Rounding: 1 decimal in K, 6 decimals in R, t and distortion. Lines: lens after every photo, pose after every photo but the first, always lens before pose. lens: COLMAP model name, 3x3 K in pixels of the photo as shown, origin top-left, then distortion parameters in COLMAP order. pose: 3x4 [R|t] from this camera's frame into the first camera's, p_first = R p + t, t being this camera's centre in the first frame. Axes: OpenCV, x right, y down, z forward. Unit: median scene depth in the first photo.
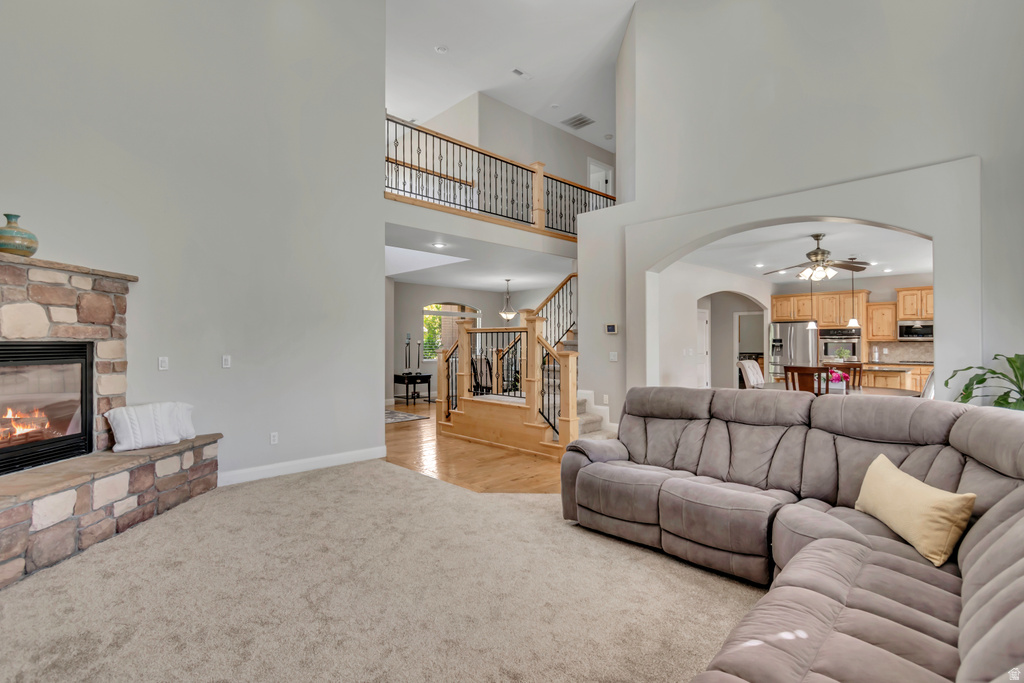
lens RADIAL K [[487.5, 0, 512.0], [0, 487.5, 341.5], [0, 0, 1]] dist [-0.003285, -0.000625]
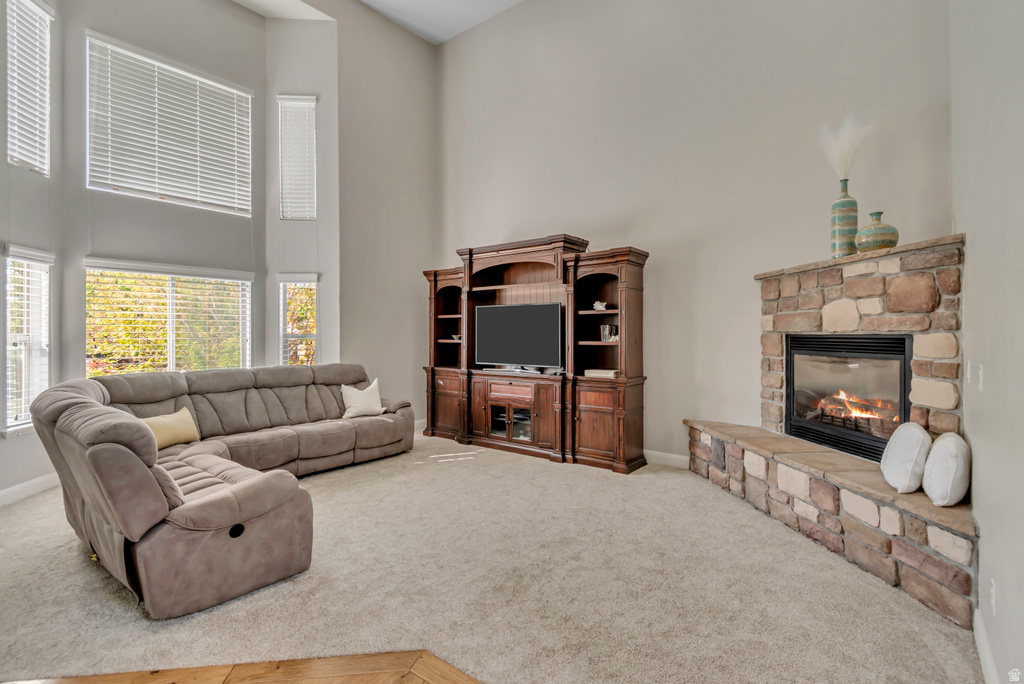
lens RADIAL K [[494.8, 0, 514.6], [0, 494.8, 338.8], [0, 0, 1]] dist [-0.000026, -0.000601]
pose [[-0.990712, 0.001402, -0.135969, -0.040344], [0.000644, 0.999984, 0.005622, 0.000920], [0.135975, 0.005482, -0.990697, 0.669573]]
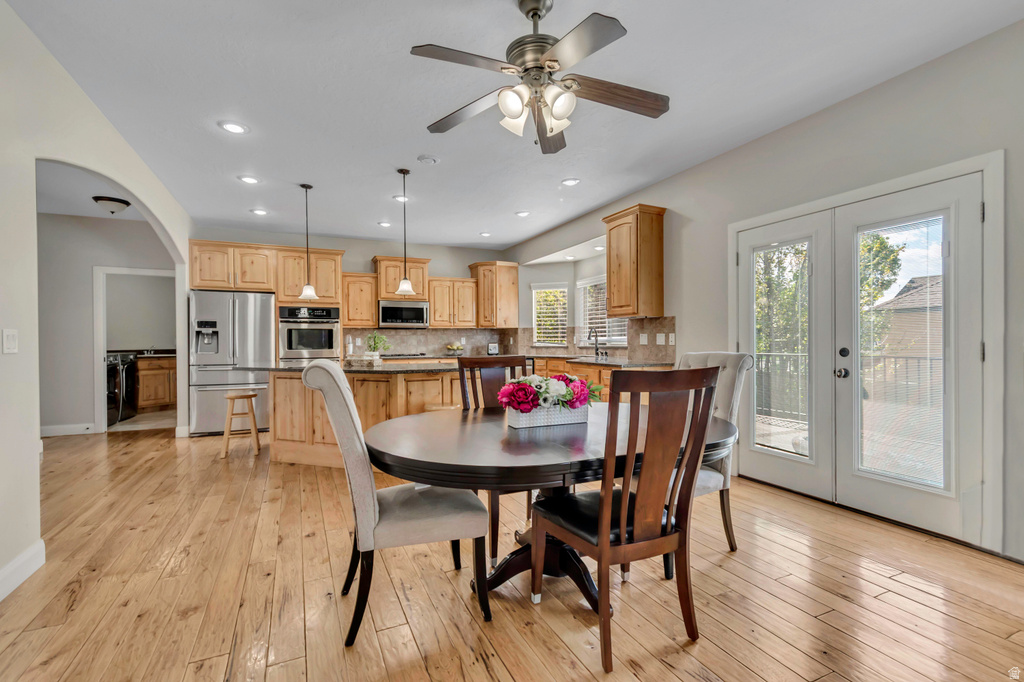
lens RADIAL K [[468.9, 0, 515.5], [0, 468.9, 344.2], [0, 0, 1]] dist [0.001156, 0.000075]
pose [[0.323039, -0.006573, 0.946363, 0.190120], [0.002779, 0.999978, 0.005997, 0.020724], [-0.946382, 0.000693, 0.323050, 0.584243]]
